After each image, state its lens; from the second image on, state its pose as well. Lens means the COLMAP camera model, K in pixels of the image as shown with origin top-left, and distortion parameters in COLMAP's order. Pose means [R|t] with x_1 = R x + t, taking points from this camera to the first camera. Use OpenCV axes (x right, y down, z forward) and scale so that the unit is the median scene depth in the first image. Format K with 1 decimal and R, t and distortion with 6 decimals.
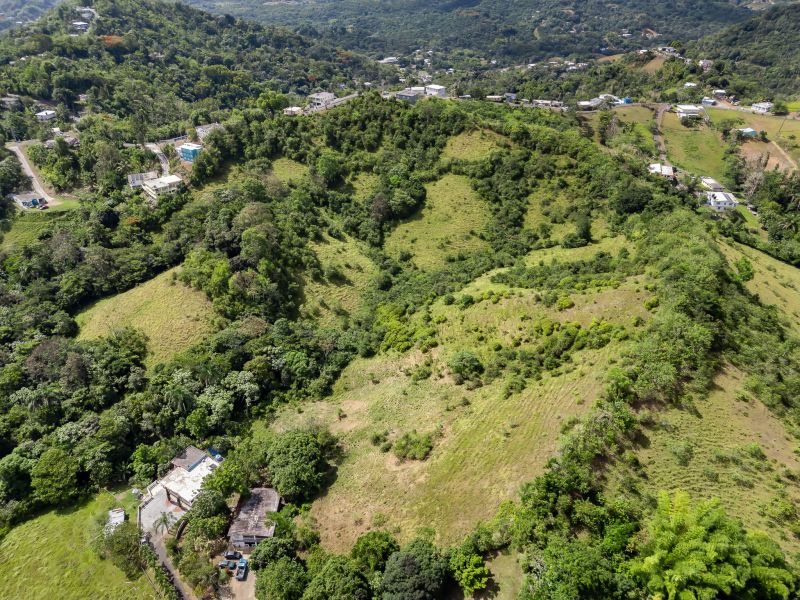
lens RADIAL K [[559.0, 0, 394.8], [0, 559.0, 297.8], [0, 0, 1]] dist [0.061684, -0.055433]
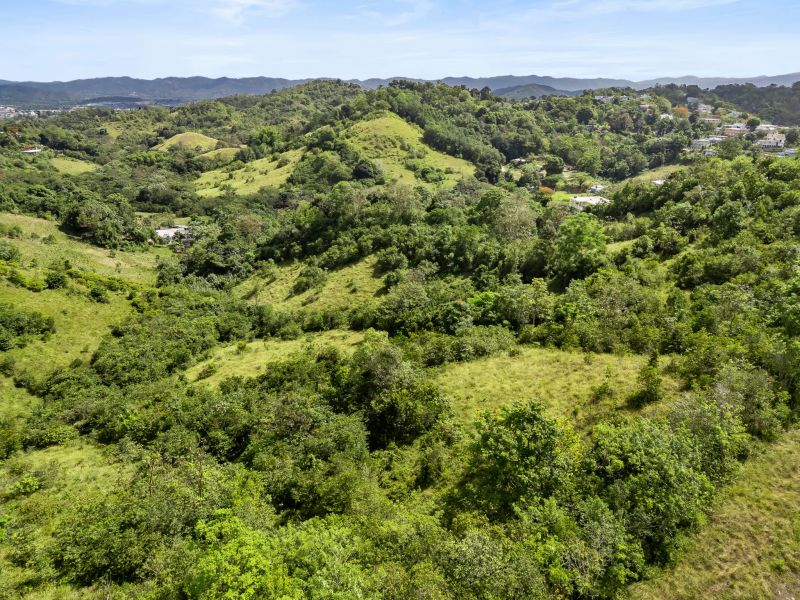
lens RADIAL K [[559.0, 0, 400.9], [0, 559.0, 302.6], [0, 0, 1]] dist [0.061684, -0.055433]
pose [[-0.519073, 0.287252, -0.805015, 0.340552], [-0.477538, 0.683667, 0.551867, -0.394575], [0.708887, 0.670884, -0.217699, 1.056288]]
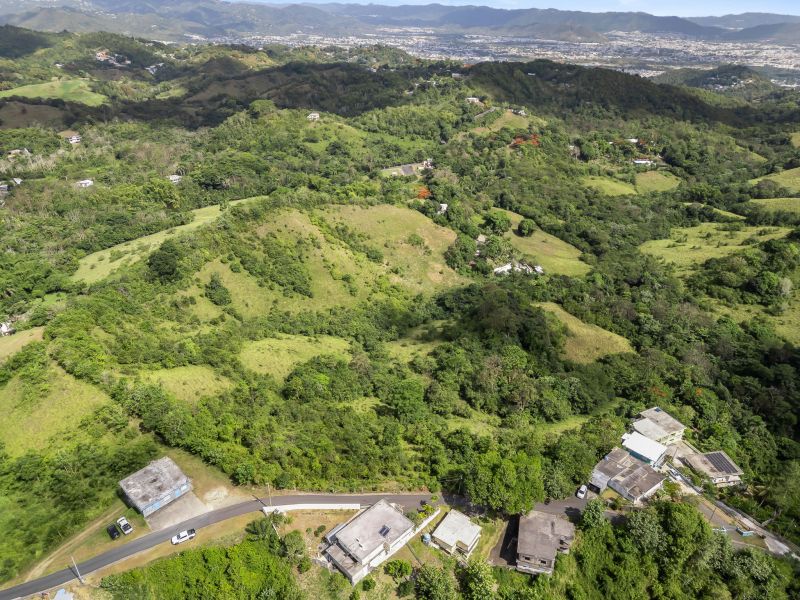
lens RADIAL K [[559.0, 0, 400.0], [0, 559.0, 300.6], [0, 0, 1]] dist [0.061684, -0.055433]
pose [[-0.965466, -0.142346, 0.218204, -0.241104], [0.117824, 0.508432, 0.853003, -0.872749], [-0.232364, 0.849255, -0.474102, 1.246245]]
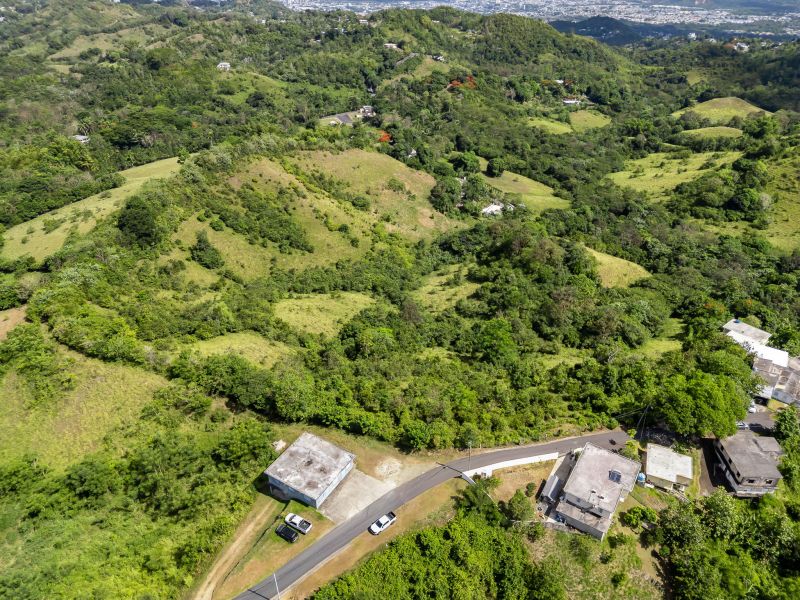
lens RADIAL K [[559.0, 0, 400.8], [0, 559.0, 300.7], [0, 0, 1]] dist [0.061684, -0.055433]
pose [[-0.998415, -0.050549, 0.024746, -0.031412], [-0.000771, 0.451935, 0.892051, -0.795451], [-0.056276, 0.890618, -0.451257, 1.265005]]
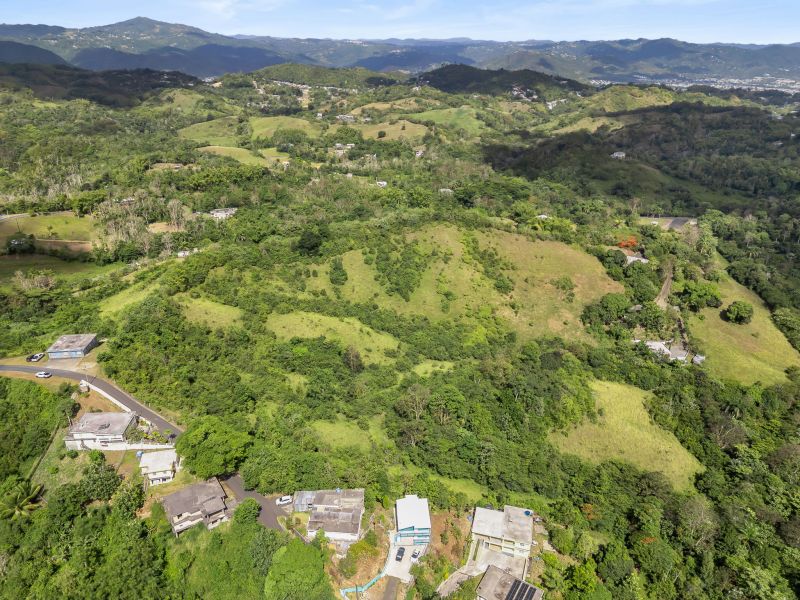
lens RADIAL K [[559.0, 0, 395.5], [0, 559.0, 295.4], [0, 0, 1]] dist [0.061684, -0.055433]
pose [[-0.547182, -0.355750, 0.757650, -0.680600], [0.438477, 0.649208, 0.621504, -0.725949], [-0.712973, 0.672288, -0.199246, 1.022227]]
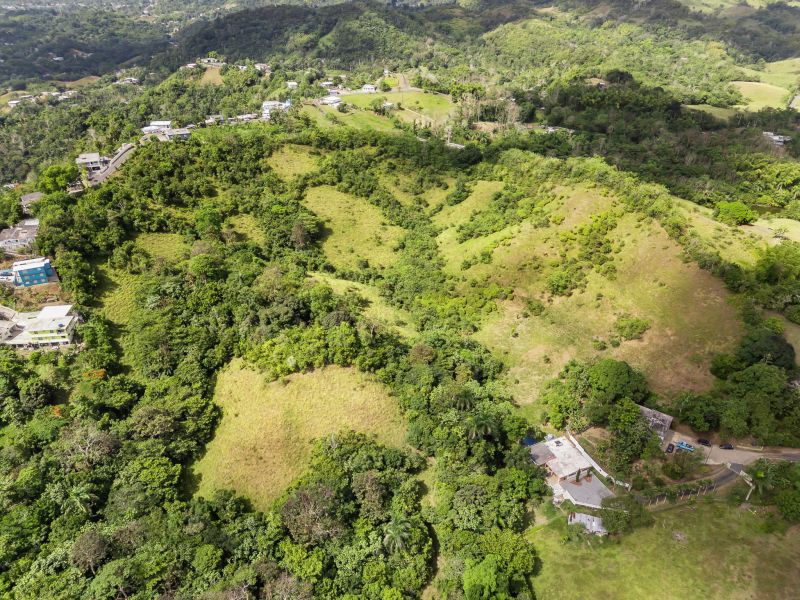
lens RADIAL K [[559.0, 0, 399.3], [0, 559.0, 301.0], [0, 0, 1]] dist [0.061684, -0.055433]
pose [[0.557860, -0.435166, 0.706698, -0.645564], [0.447710, 0.874779, 0.185248, -0.160959], [-0.698819, 0.213054, 0.682833, 0.227193]]
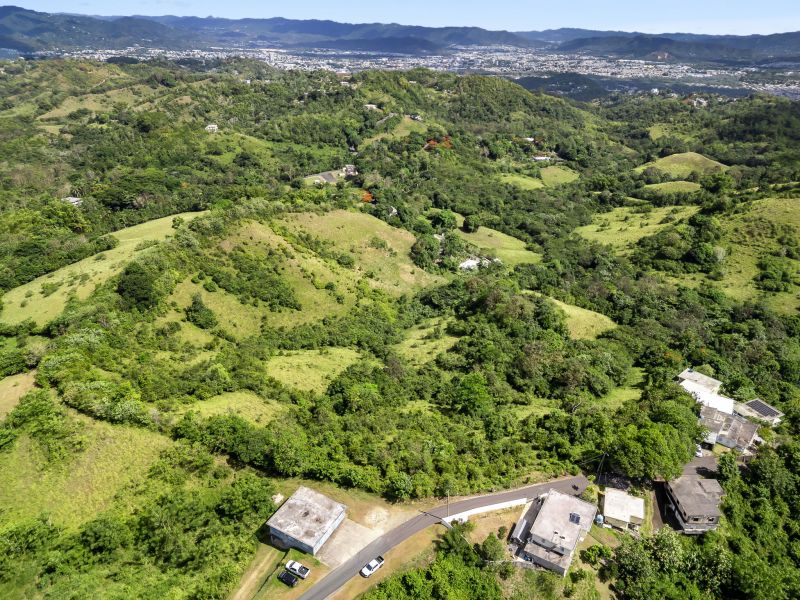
lens RADIAL K [[559.0, 0, 400.9], [0, 559.0, 301.0], [0, 0, 1]] dist [0.061684, -0.055433]
pose [[-0.999511, -0.031196, -0.001963, -0.031935], [-0.017895, 0.519601, 0.854222, -0.854970], [-0.025629, 0.853839, -0.519905, 1.276631]]
